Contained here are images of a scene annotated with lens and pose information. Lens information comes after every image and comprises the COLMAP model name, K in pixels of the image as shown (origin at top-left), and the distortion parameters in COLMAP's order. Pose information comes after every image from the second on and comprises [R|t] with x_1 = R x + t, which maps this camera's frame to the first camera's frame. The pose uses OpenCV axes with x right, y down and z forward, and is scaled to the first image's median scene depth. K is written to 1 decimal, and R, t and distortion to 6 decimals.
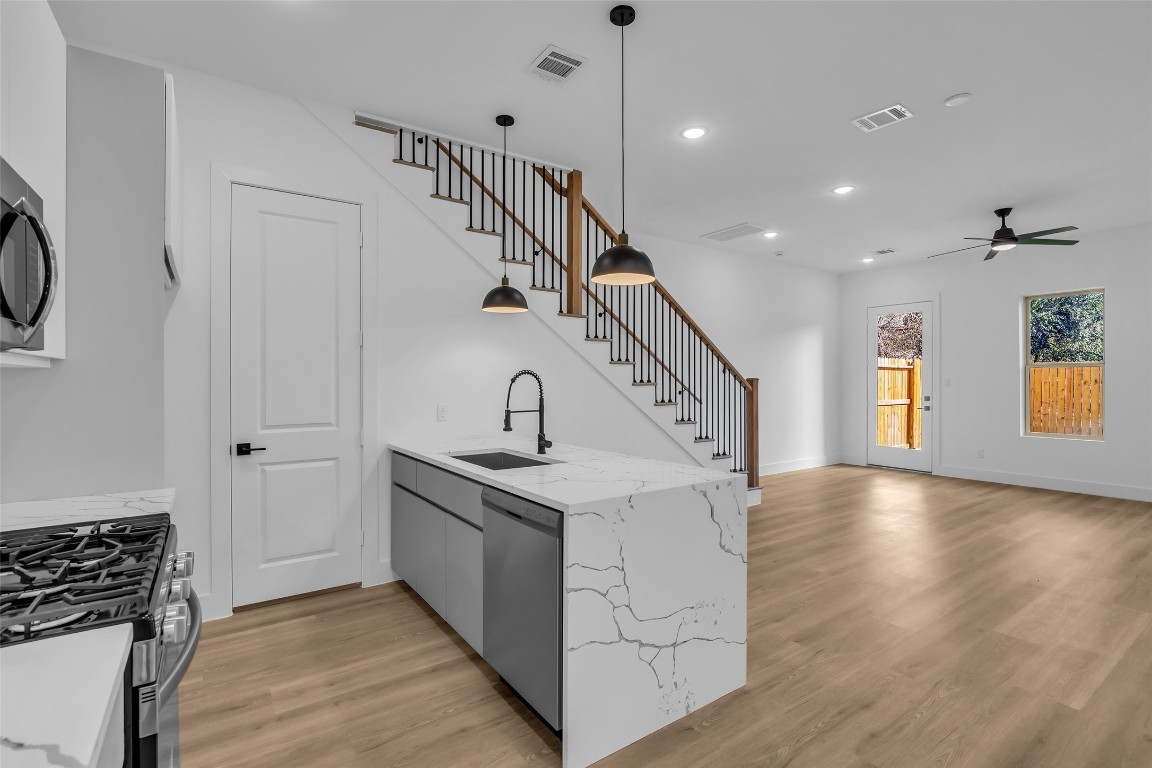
lens RADIAL K [[532.3, 0, 575.3], [0, 532.3, 381.0], [0, 0, 1]] dist [-0.016523, 0.004514]
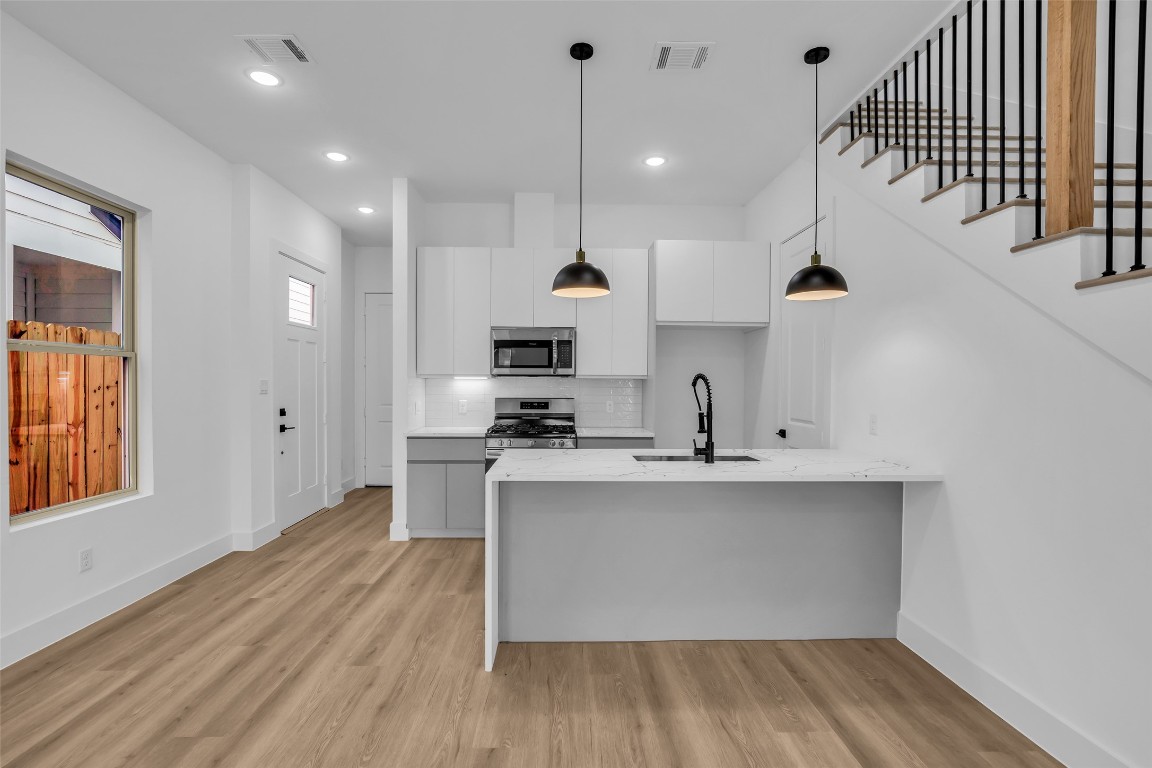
lens RADIAL K [[532.3, 0, 569.5], [0, 532.3, 388.7], [0, 0, 1]] dist [-0.016523, 0.004514]
pose [[-0.554423, 0.007909, -0.832197, 0.743668], [-0.002487, 0.999935, 0.011160, -0.002288], [0.832231, 0.008257, -0.554368, 1.158055]]
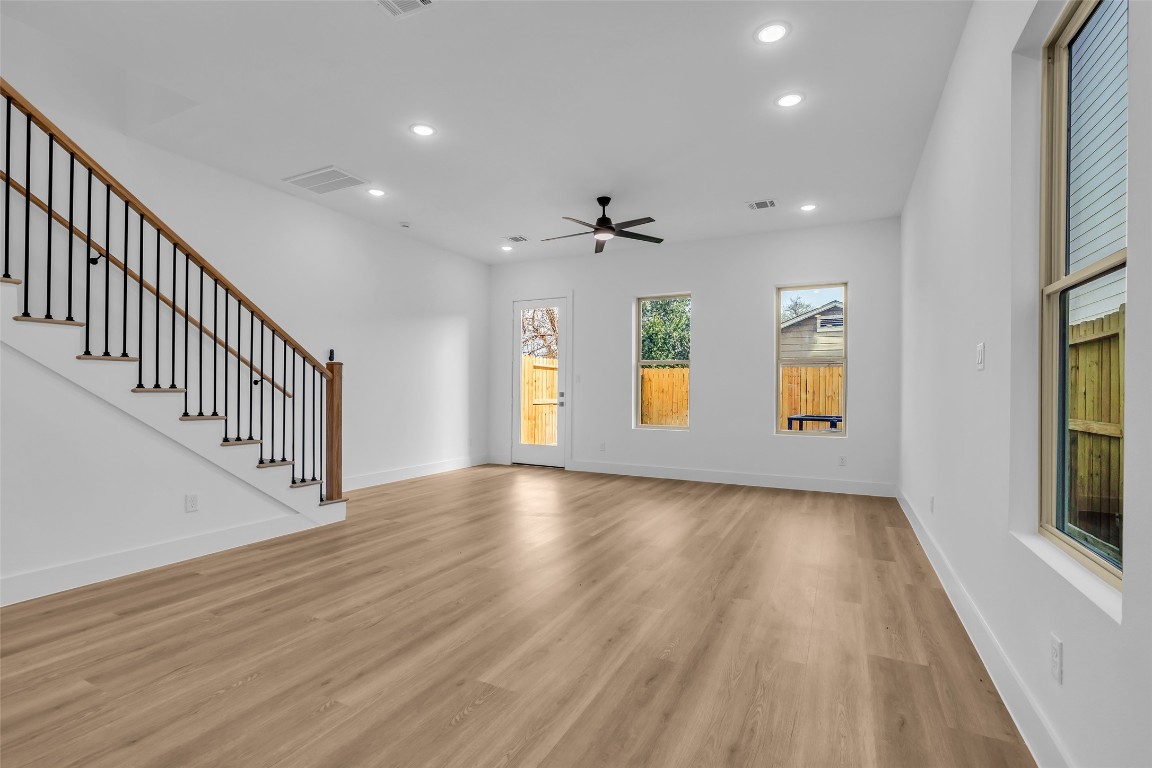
lens RADIAL K [[532.3, 0, 569.5], [0, 532.3, 390.8], [0, 0, 1]] dist [-0.016523, 0.004514]
pose [[0.882013, 0.007672, 0.471162, 0.452614], [-0.009849, 0.999949, 0.002155, 0.053973], [-0.471122, -0.006541, 0.882044, 0.233440]]
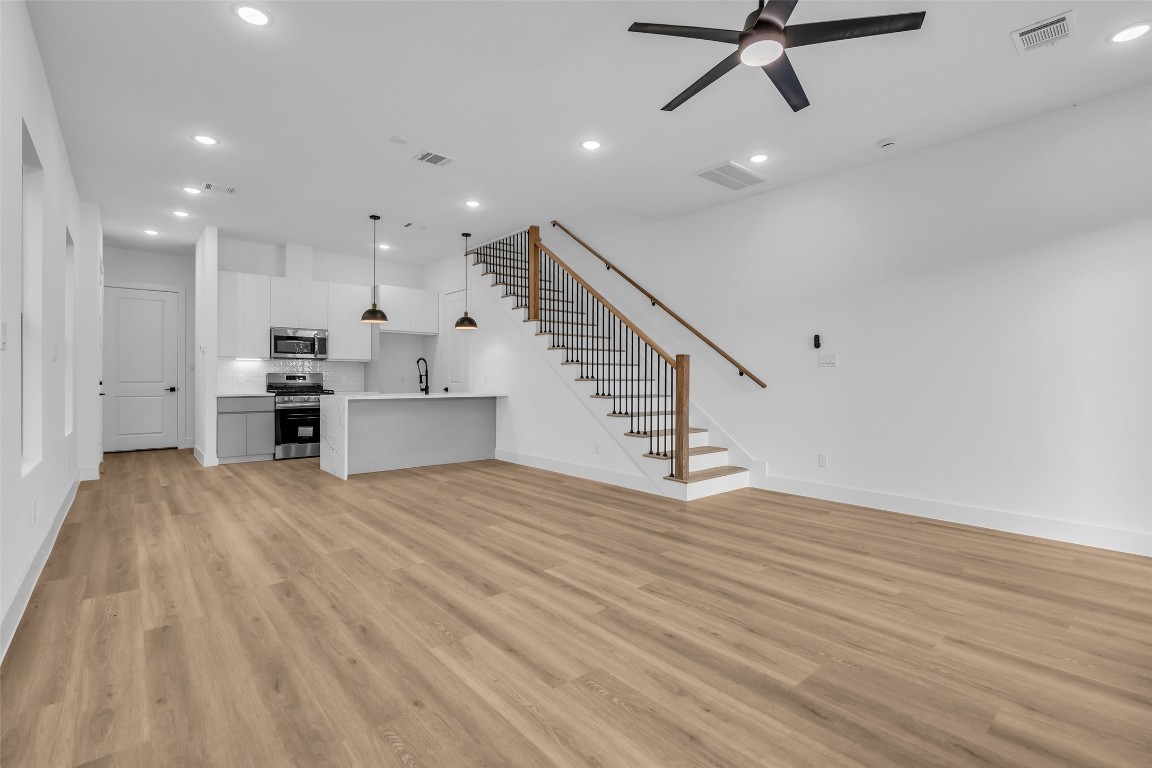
lens RADIAL K [[532.3, 0, 569.2], [0, 532.3, 378.5], [0, 0, 1]] dist [-0.016523, 0.004514]
pose [[0.093722, 0.002825, -0.995594, 1.977685], [-0.002288, 0.999994, 0.002622, 0.054590], [0.995596, 0.002032, 0.093728, 1.229689]]
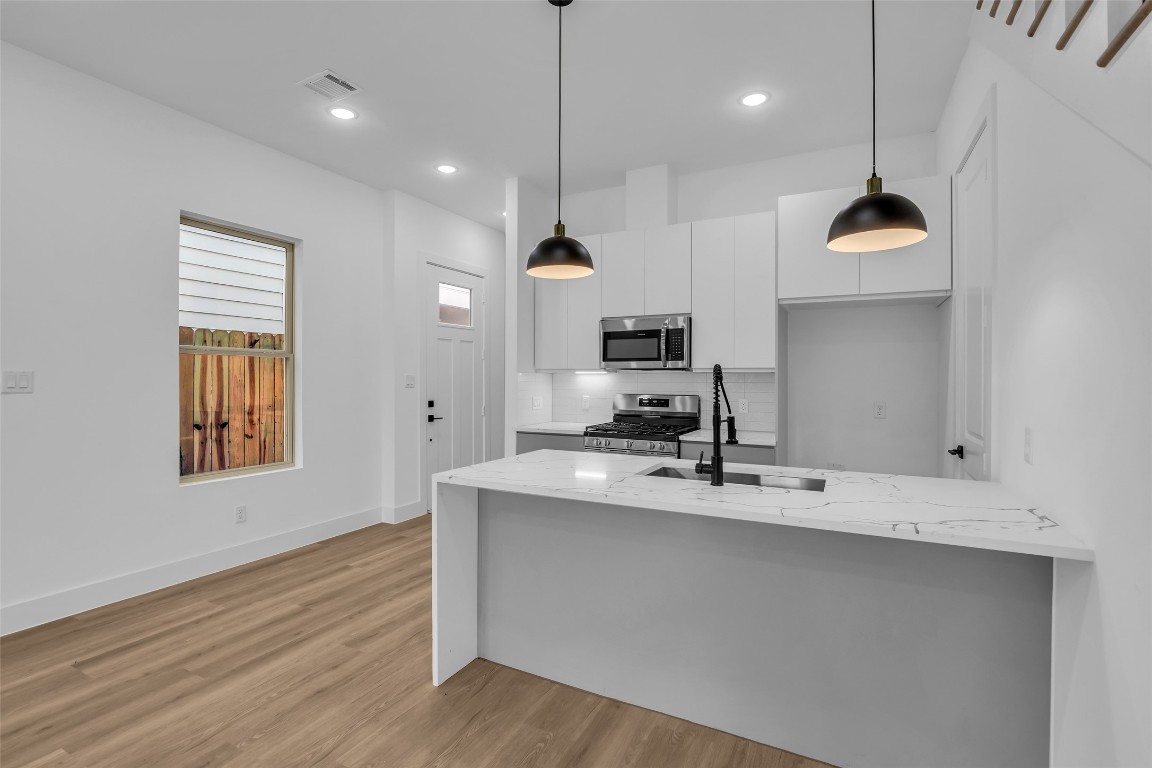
lens RADIAL K [[532.3, 0, 570.8], [0, 532.3, 377.3], [0, 0, 1]] dist [-0.016523, 0.004514]
pose [[-0.887909, -0.000880, -0.460019, 0.370029], [-0.000294, 0.999999, -0.001346, -0.000870], [0.460020, -0.001060, -0.887908, 1.344923]]
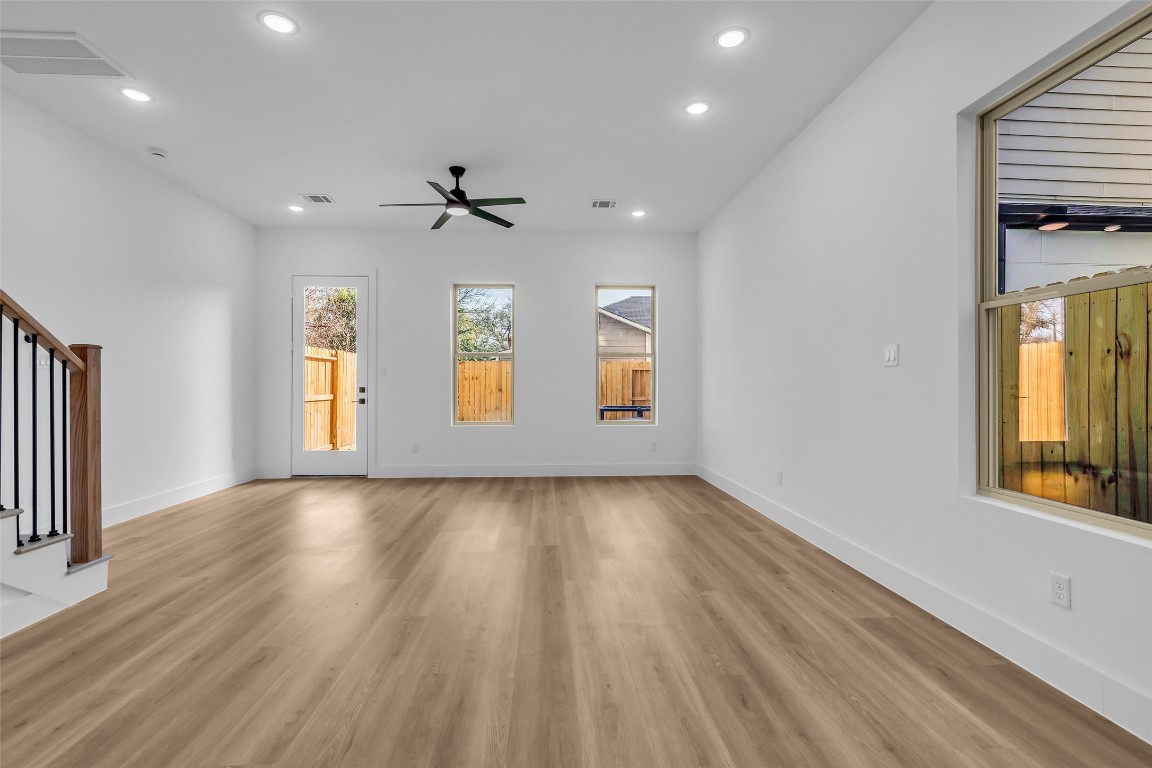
lens RADIAL K [[532.3, 0, 571.1], [0, 532.3, 382.8], [0, 0, 1]] dist [-0.016523, 0.004514]
pose [[0.526148, 0.003846, 0.850384, 0.254558], [-0.002238, 0.999993, -0.003139, 0.053296], [-0.850390, -0.000252, 0.526153, 0.585548]]
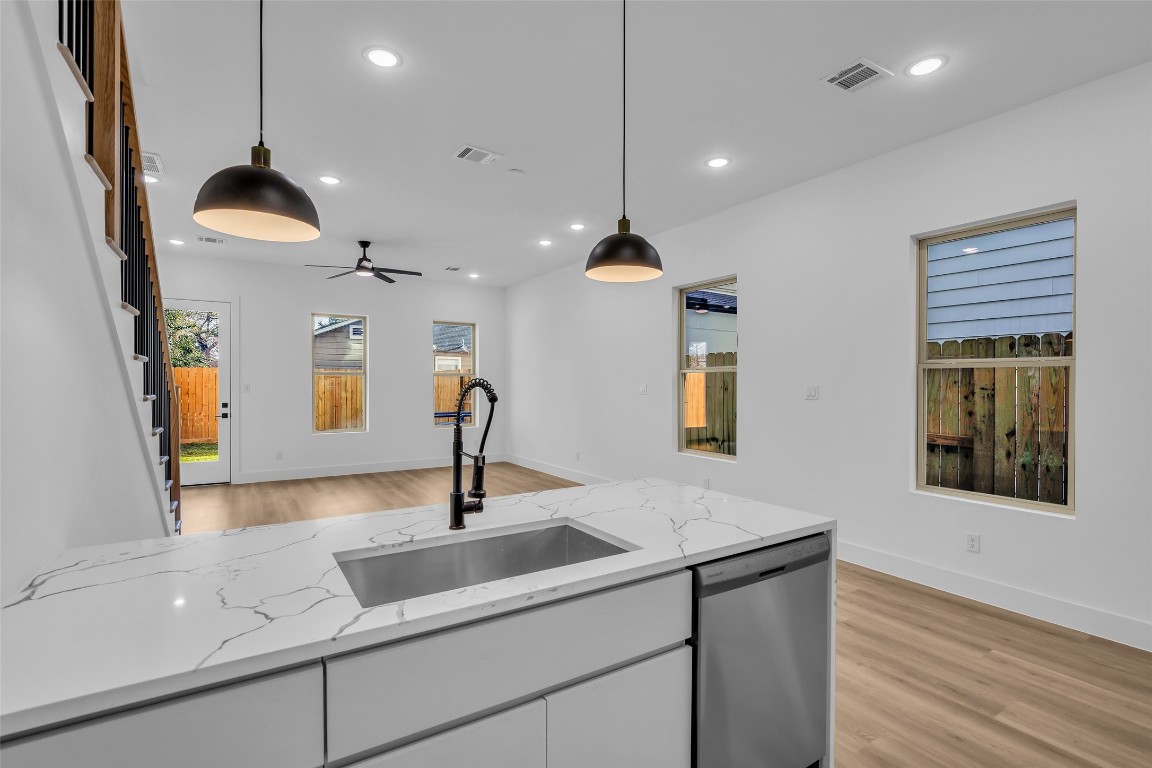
lens RADIAL K [[532.3, 0, 571.2], [0, 532.3, 386.0], [0, 0, 1]] dist [-0.016523, 0.004514]
pose [[0.047145, -0.003577, 0.998882, -0.547775], [-0.002200, 0.999991, 0.003685, -0.012472], [-0.998886, -0.002371, 0.047136, 0.754455]]
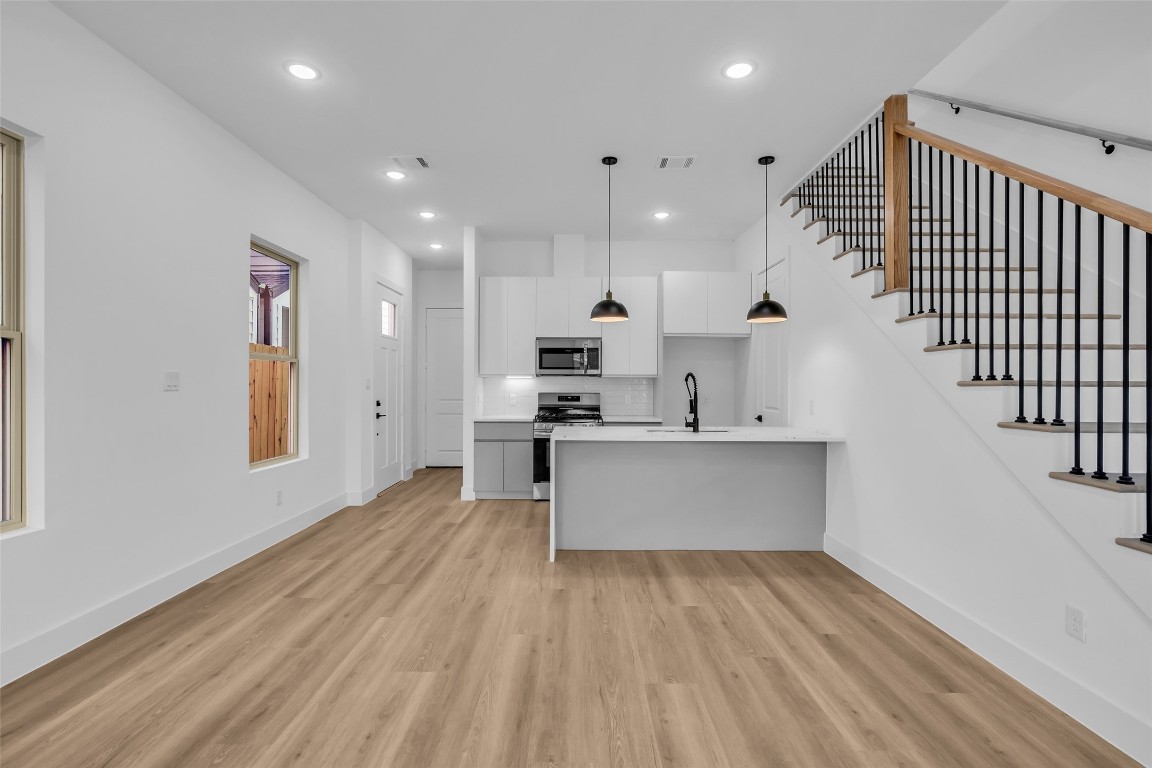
lens RADIAL K [[532.3, 0, 569.5], [0, 532.3, 383.8], [0, 0, 1]] dist [-0.016523, 0.004514]
pose [[-0.579463, -0.001864, -0.814996, 1.108884], [-0.000901, 0.999998, -0.001646, 0.011362], [0.814998, -0.000220, -0.579464, 1.356646]]
